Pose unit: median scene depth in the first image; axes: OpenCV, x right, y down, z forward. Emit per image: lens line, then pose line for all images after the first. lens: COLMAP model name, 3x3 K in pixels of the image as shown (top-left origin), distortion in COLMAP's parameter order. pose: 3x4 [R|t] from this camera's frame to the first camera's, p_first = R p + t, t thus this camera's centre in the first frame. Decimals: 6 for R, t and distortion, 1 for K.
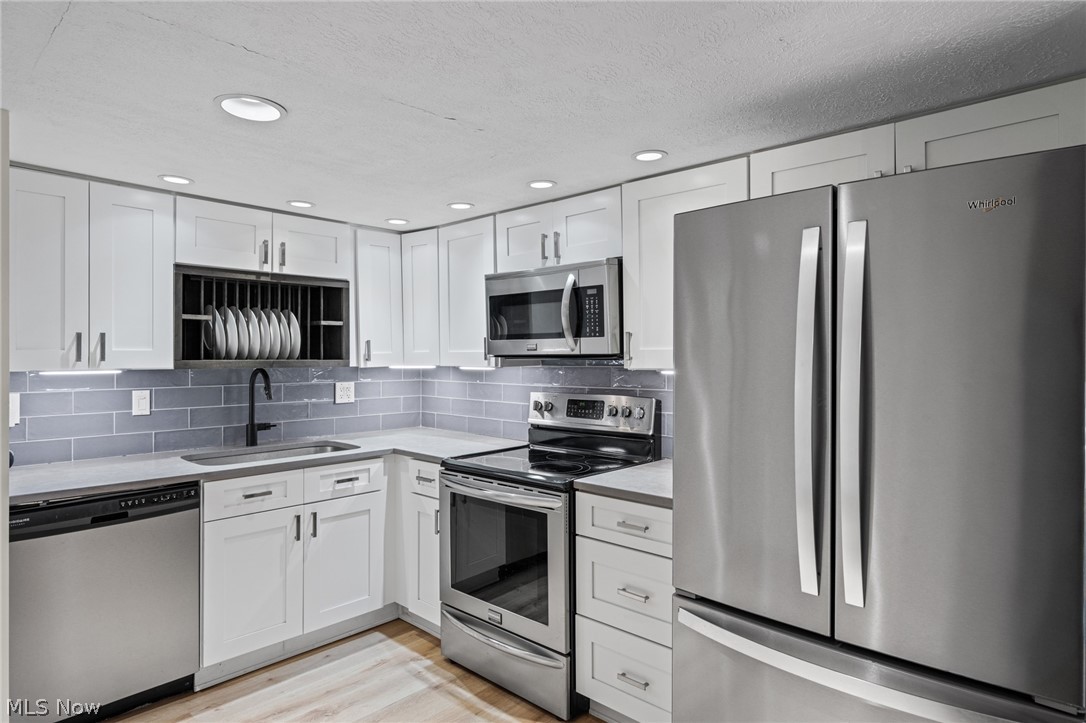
lens RADIAL K [[621.8, 0, 546.7], [0, 621.8, 368.1], [0, 0, 1]] dist [0.022098, -0.000962]
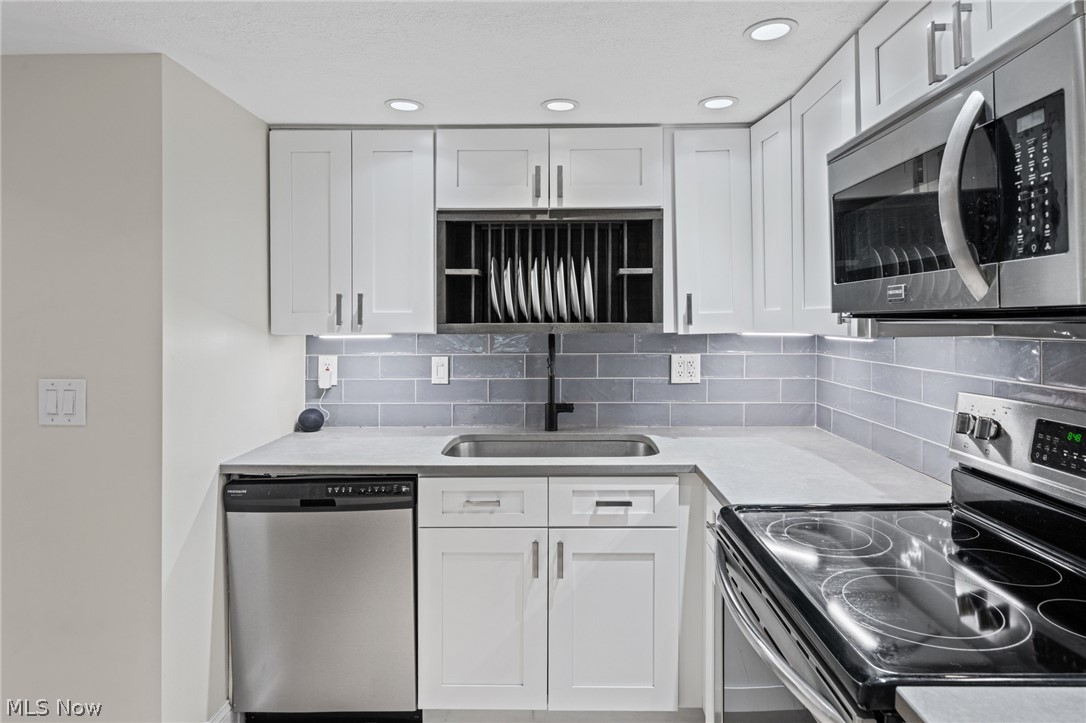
lens RADIAL K [[619.6, 0, 559.7], [0, 619.6, 328.6], [0, 0, 1]] dist [-0.000966, -0.001751]
pose [[0.671717, 0.007479, -0.740770, 0.129174], [-0.009748, 0.999952, 0.001257, -0.007628], [0.740744, 0.006377, 0.671757, 0.505891]]
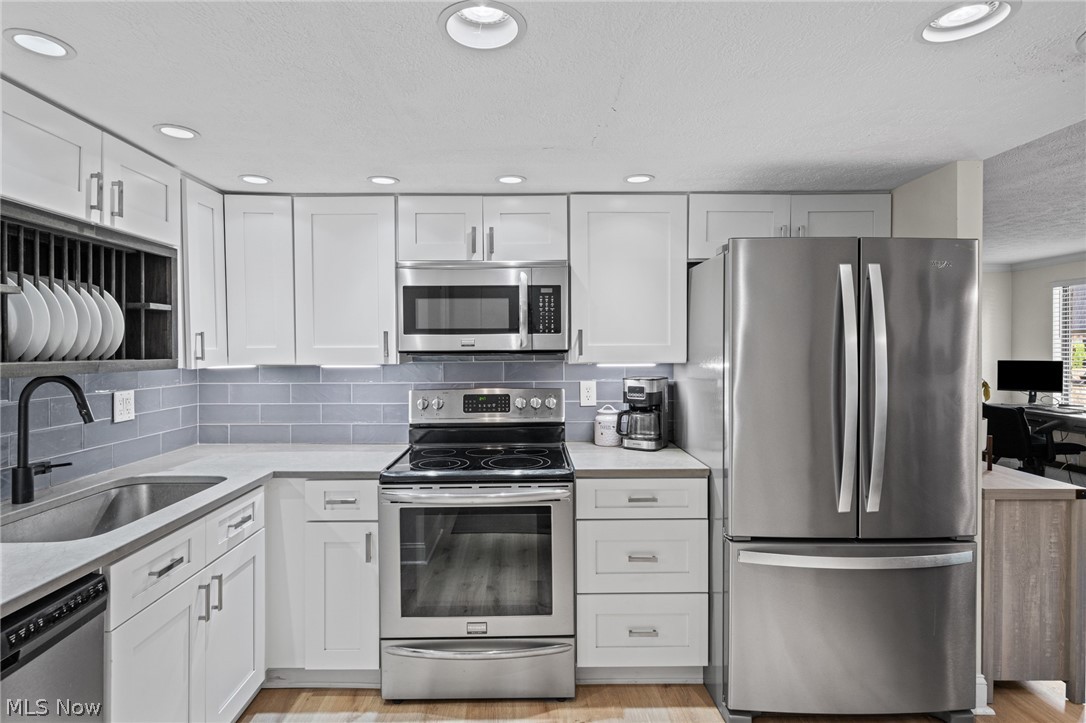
lens RADIAL K [[572.1, 0, 537.9], [0, 572.1, 359.4], [0, 0, 1]] dist [0.006214, 0.000254]
pose [[0.725512, -0.016150, 0.688020, -0.524201], [0.017544, 0.999834, 0.004969, -0.009562], [-0.687986, 0.008465, 0.725674, 0.263463]]
